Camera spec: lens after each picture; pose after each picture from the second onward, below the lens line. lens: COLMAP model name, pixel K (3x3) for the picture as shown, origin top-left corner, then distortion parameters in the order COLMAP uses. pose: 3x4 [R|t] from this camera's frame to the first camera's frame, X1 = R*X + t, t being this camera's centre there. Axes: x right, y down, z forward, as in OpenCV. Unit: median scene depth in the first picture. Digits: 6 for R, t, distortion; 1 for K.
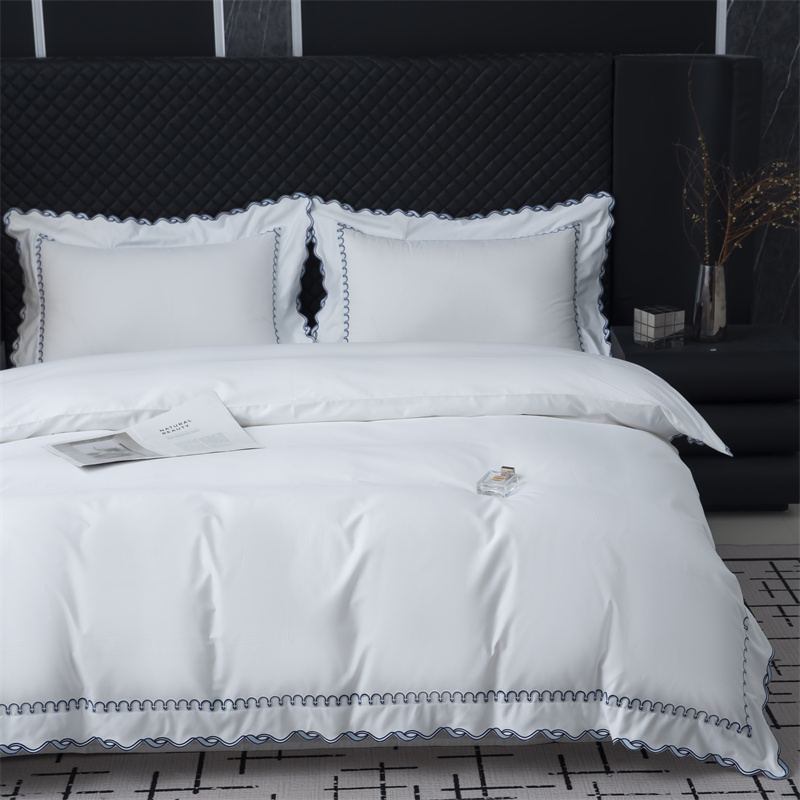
lens RADIAL K [[1883.6, 0, 438.2], [0, 1883.6, 441.1], [0, 0, 1]] dist [0.094300, 0.000000]
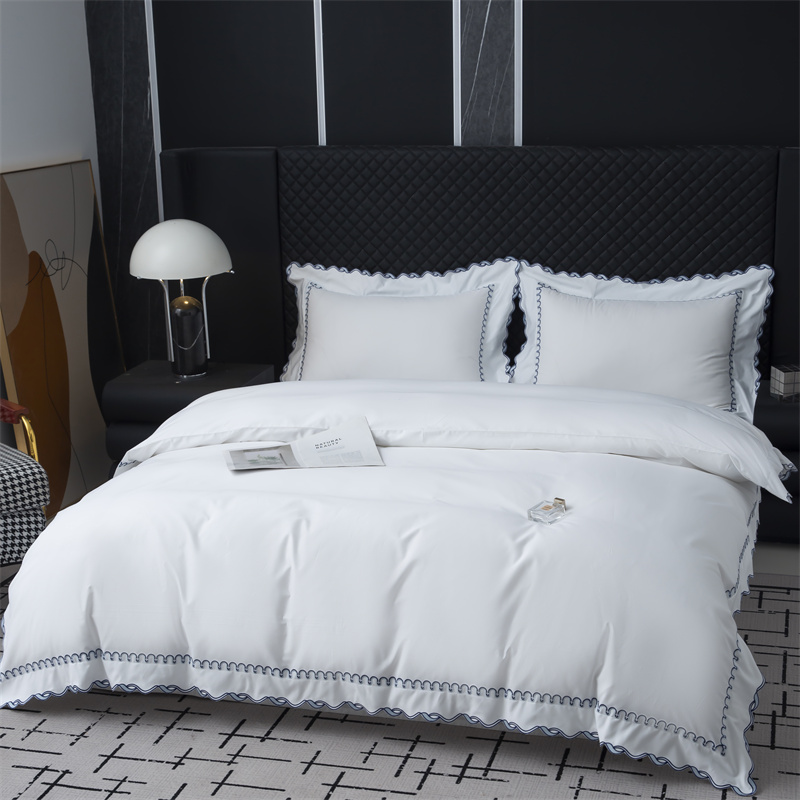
lens RADIAL K [[1452.5, 0, 417.6], [0, 1452.5, 462.4], [0, 0, 1]] dist [0.014880, 0.000000]
pose [[0.954986, 0.074296, -0.287197, 0.151495], [-0.069671, 0.997223, 0.026307, -0.018967], [0.288354, -0.005113, 0.957510, 0.077391]]
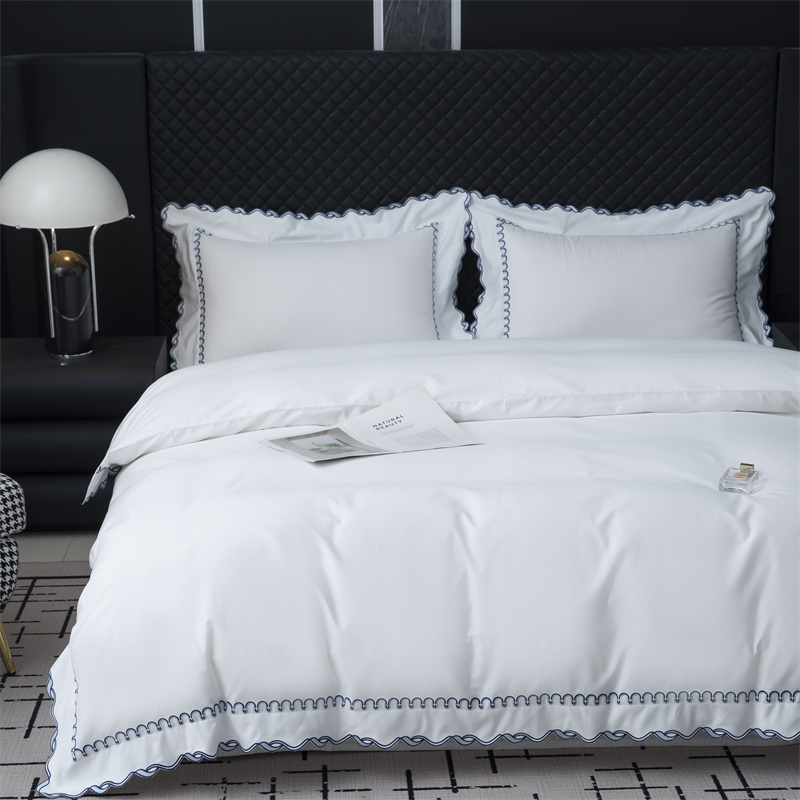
lens RADIAL K [[1883.6, 0, 407.3], [0, 1883.6, 438.7], [0, 0, 1]] dist [0.094300, 0.000000]
pose [[0.999991, 0.002975, 0.003118, -0.103529], [-0.002974, 0.999995, -0.000402, 0.001081], [-0.003119, 0.000393, 0.999995, 0.007772]]
